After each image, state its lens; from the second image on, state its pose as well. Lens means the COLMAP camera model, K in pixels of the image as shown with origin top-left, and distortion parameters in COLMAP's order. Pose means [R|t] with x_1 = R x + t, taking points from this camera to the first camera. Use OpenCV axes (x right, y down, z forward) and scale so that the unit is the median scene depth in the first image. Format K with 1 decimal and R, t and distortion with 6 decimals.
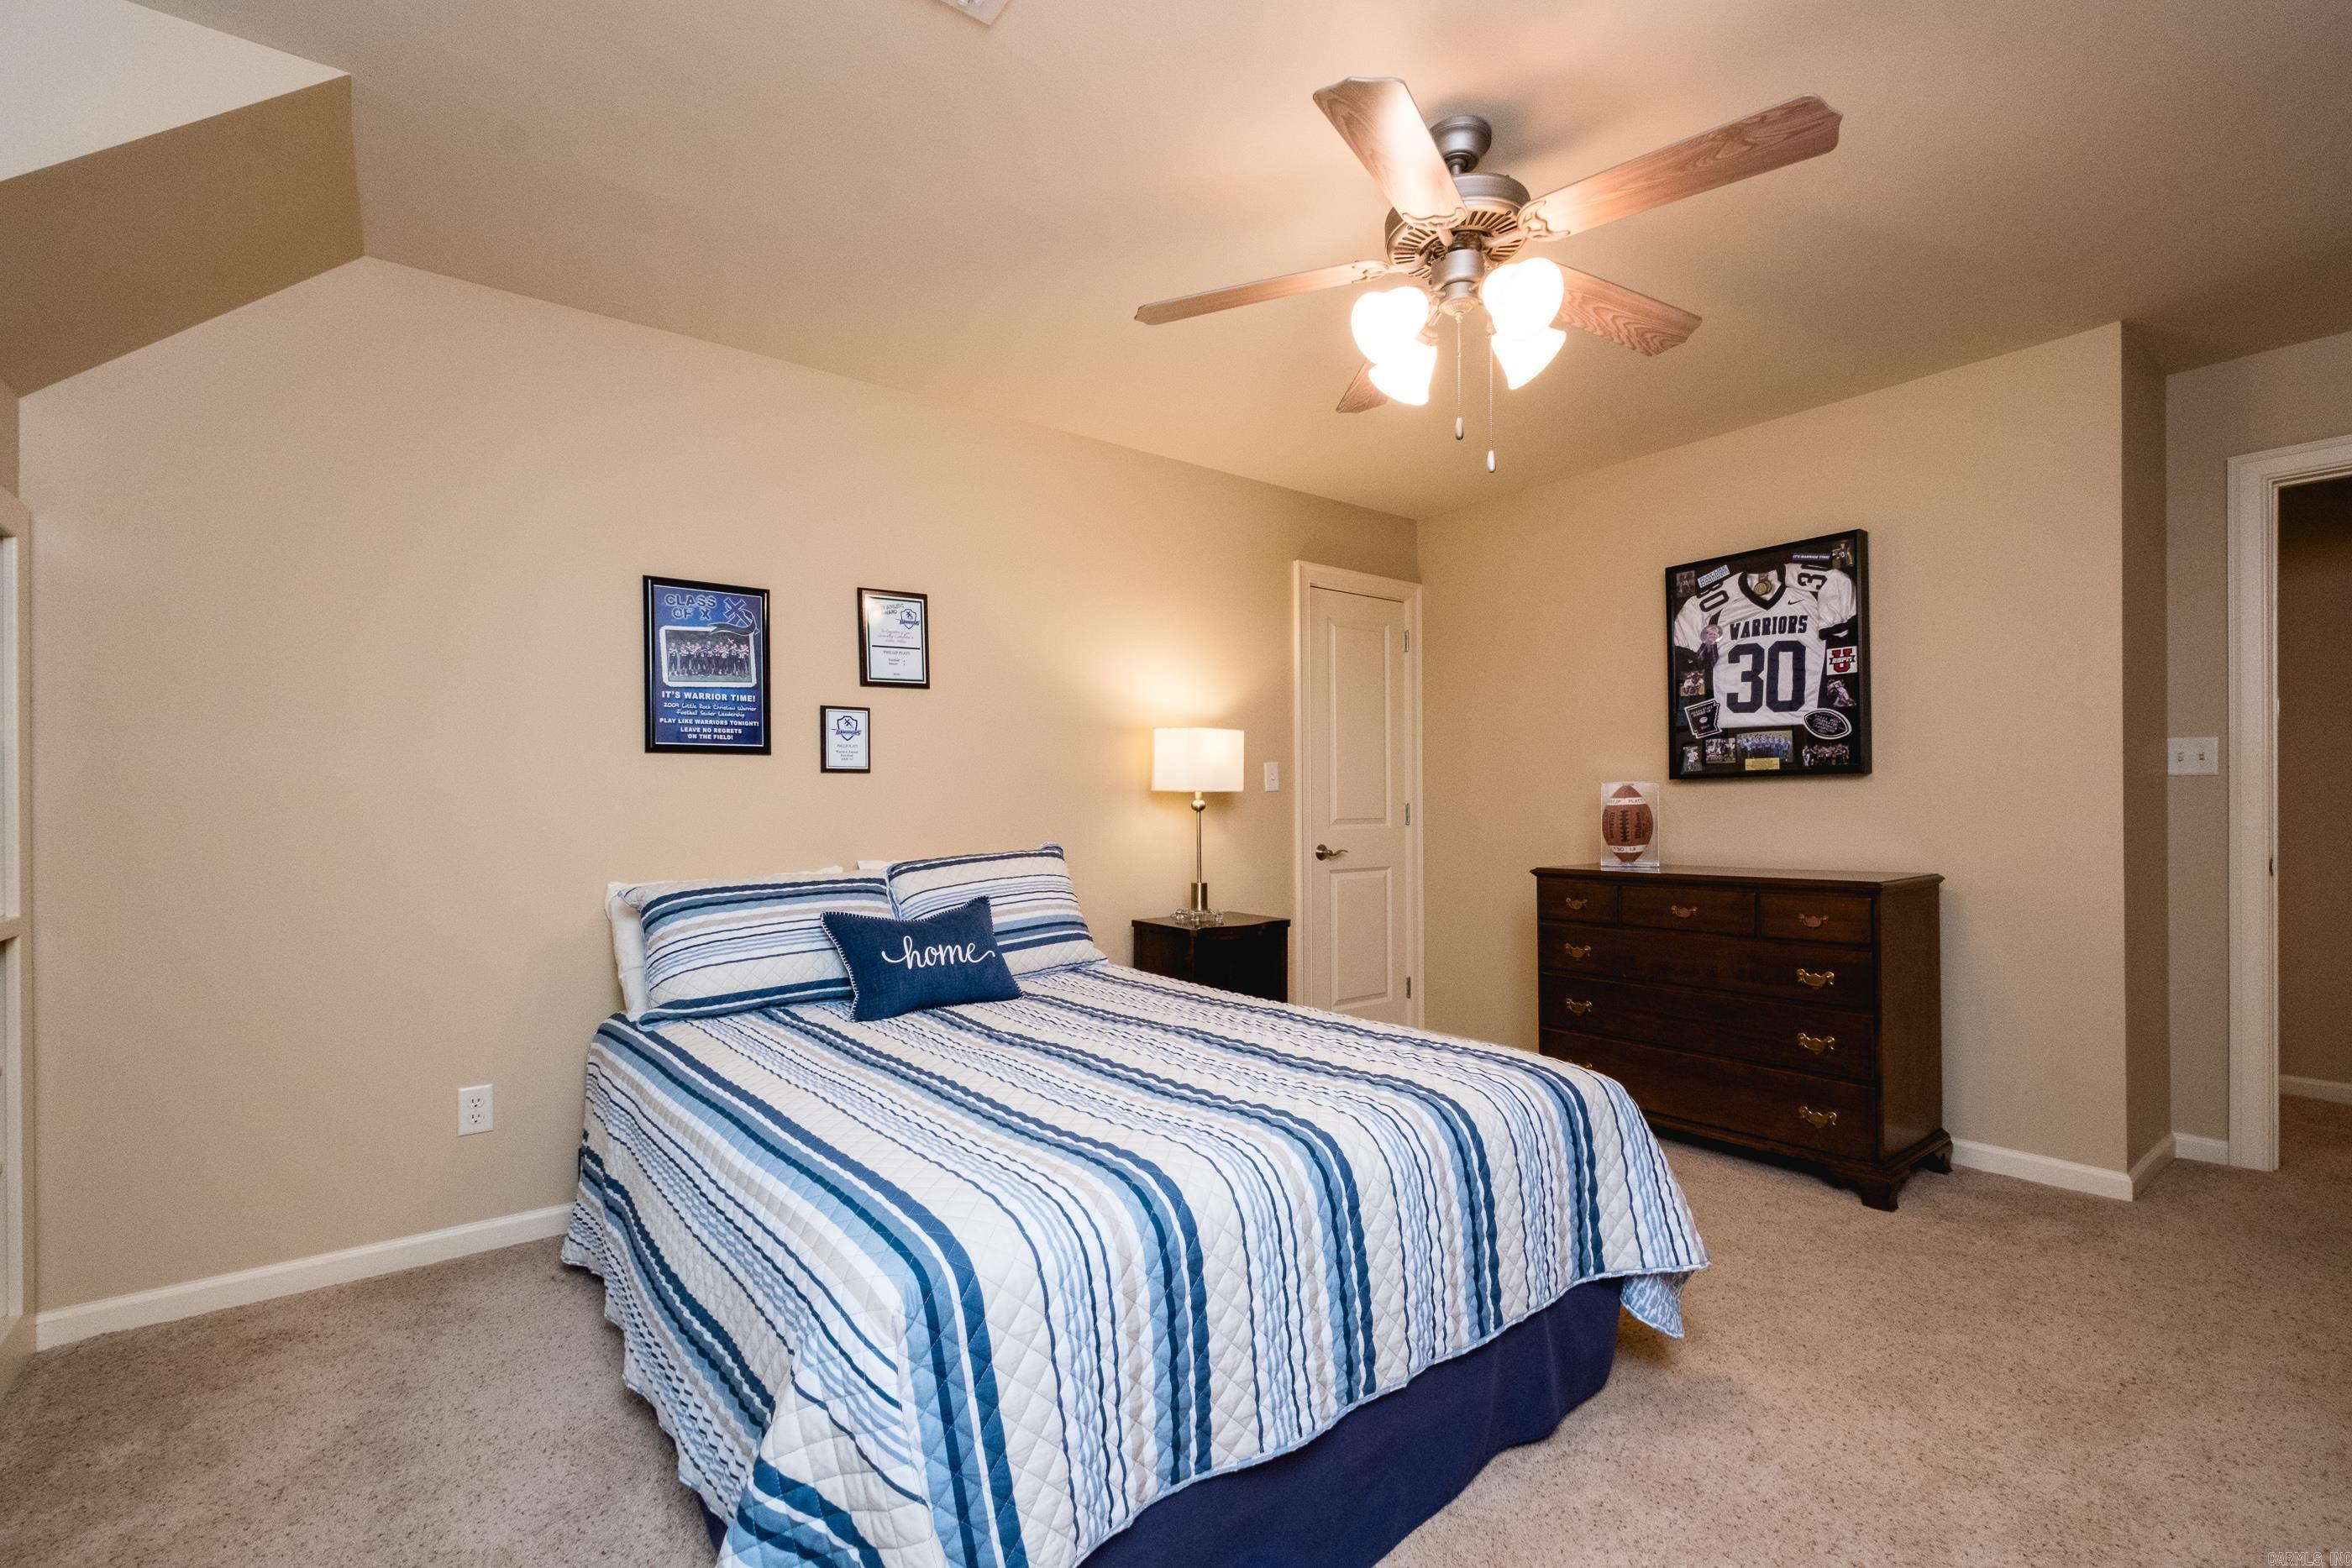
lens RADIAL K [[1032.9, 0, 1181.2], [0, 1032.9, 796.9], [0, 0, 1]] dist [-0.001435, -0.000488]
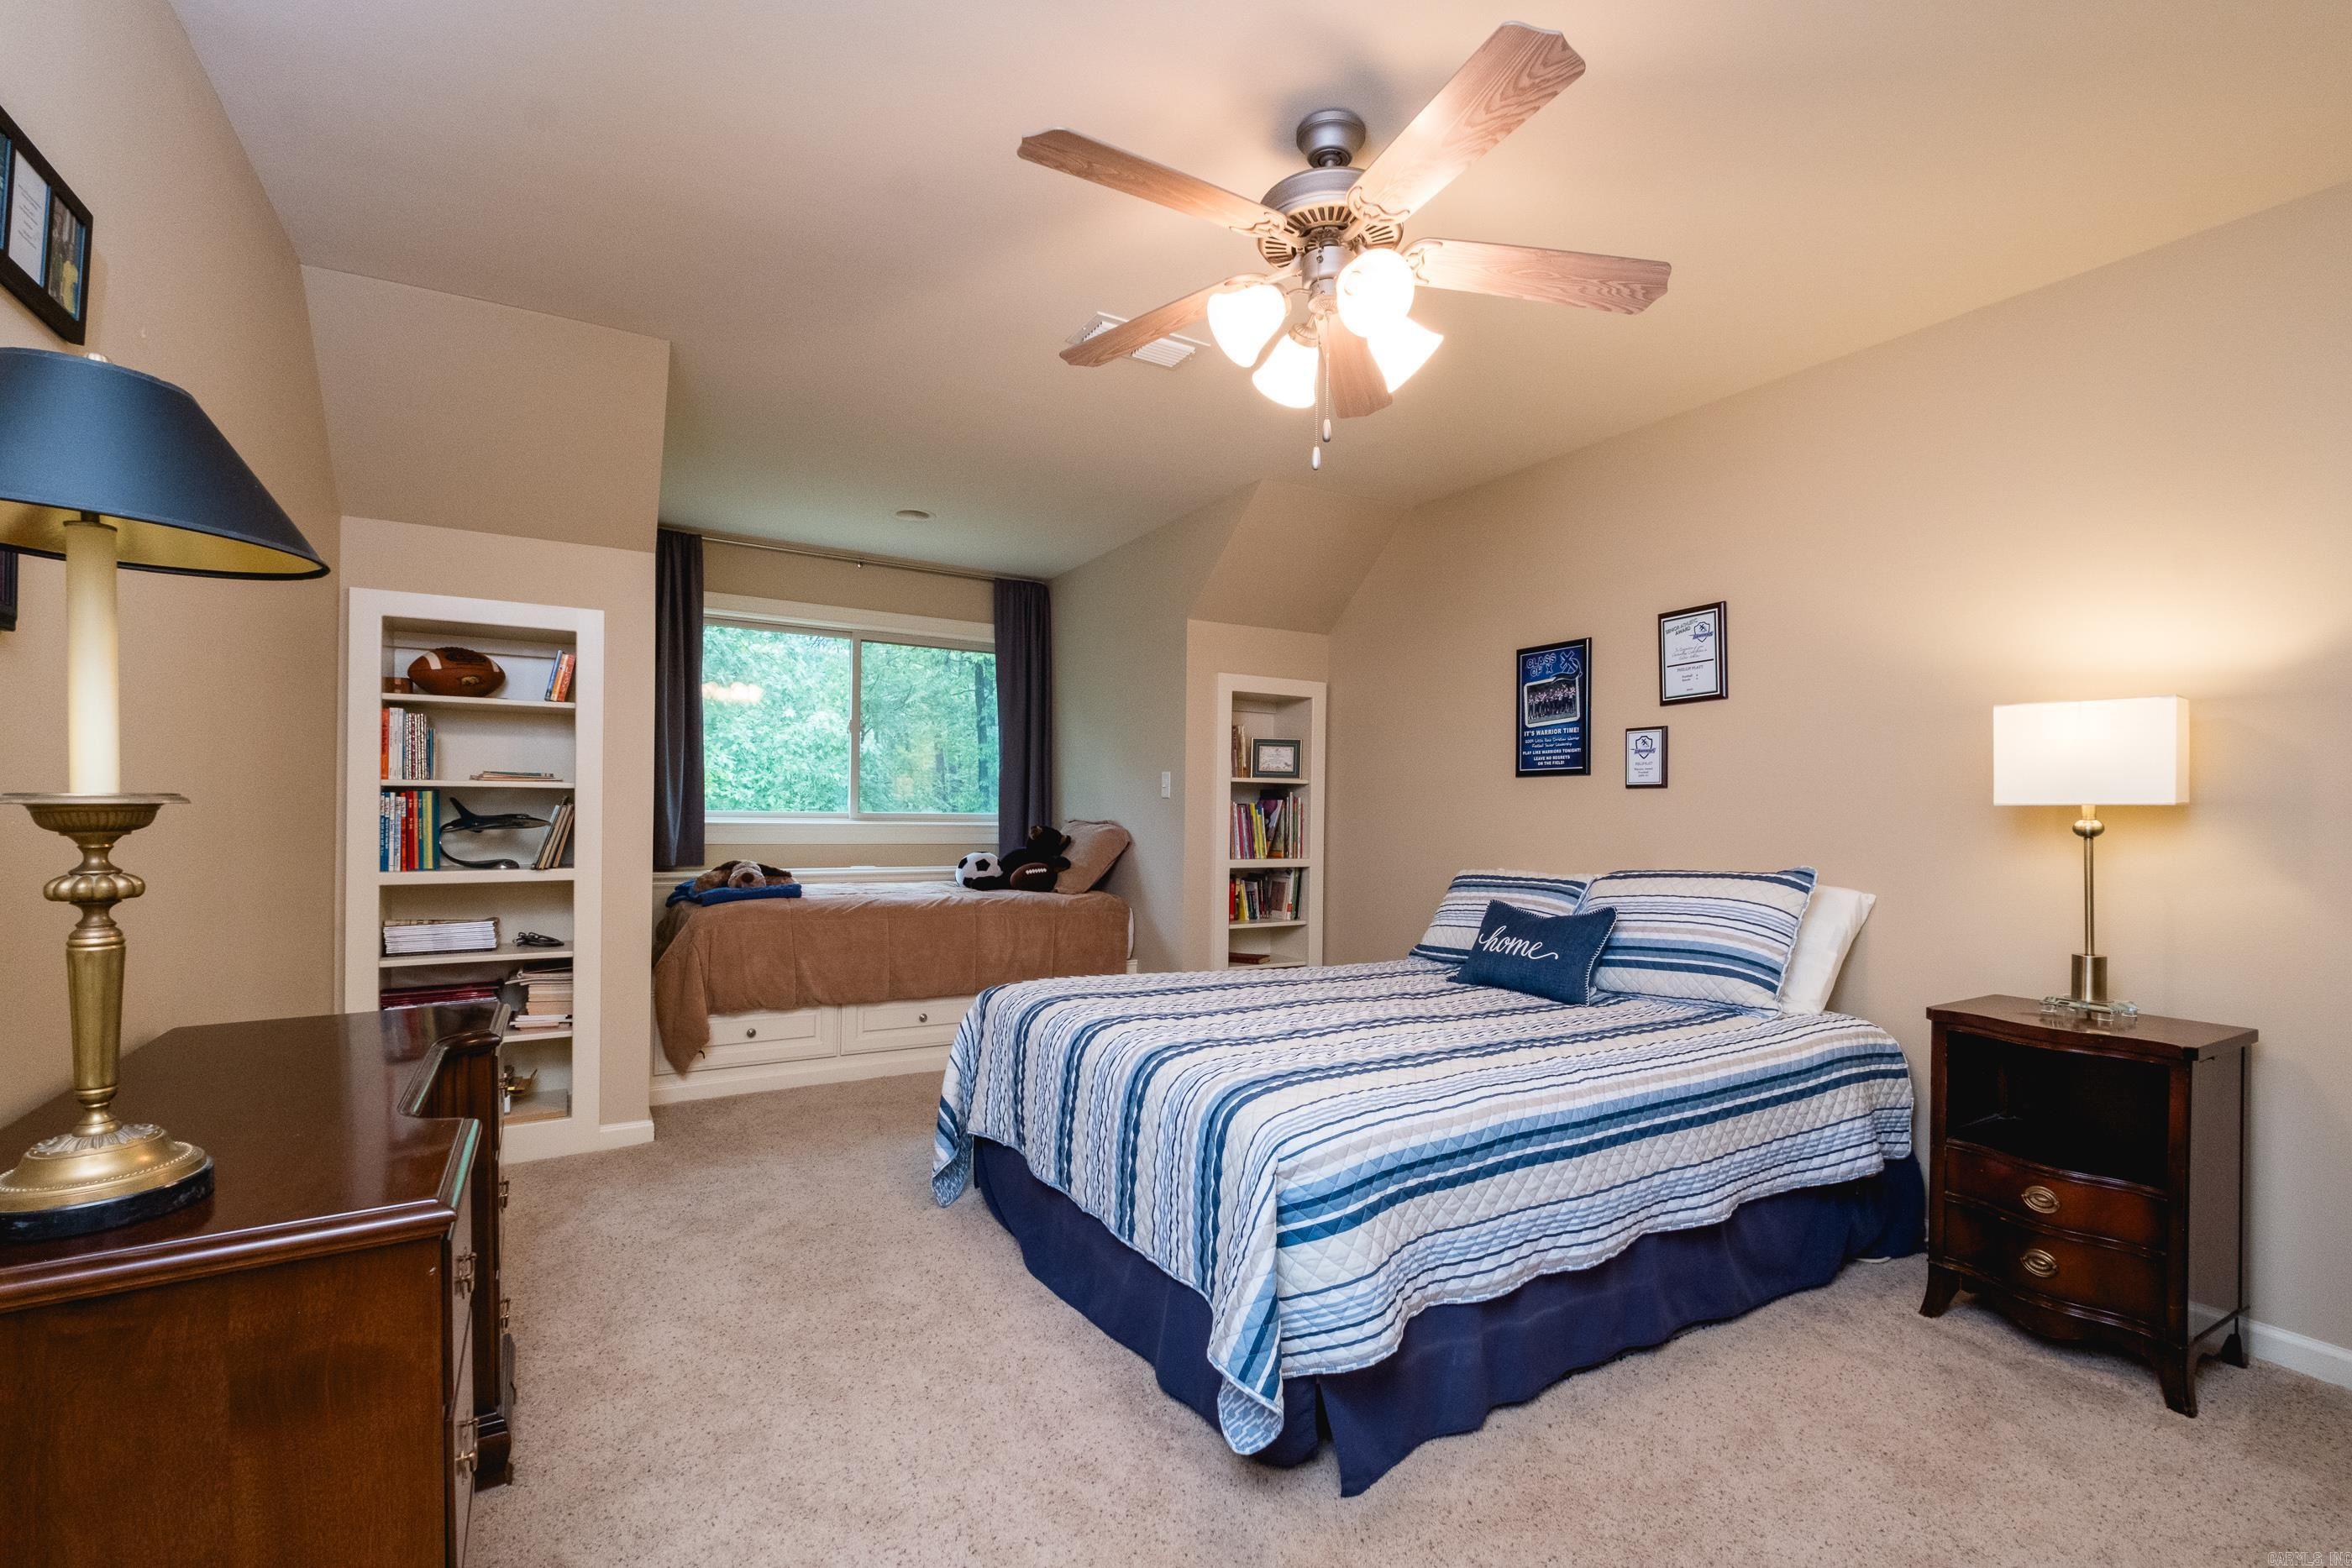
lens RADIAL K [[1032.9, 0, 1177.1], [0, 1032.9, 800.3], [0, 0, 1]] dist [-0.001435, -0.000488]
pose [[-0.139230, 0.002624, -0.990257, 0.836208], [0.007611, 0.999970, 0.001580, -0.015895], [0.990231, -0.007317, -0.139246, 0.667484]]
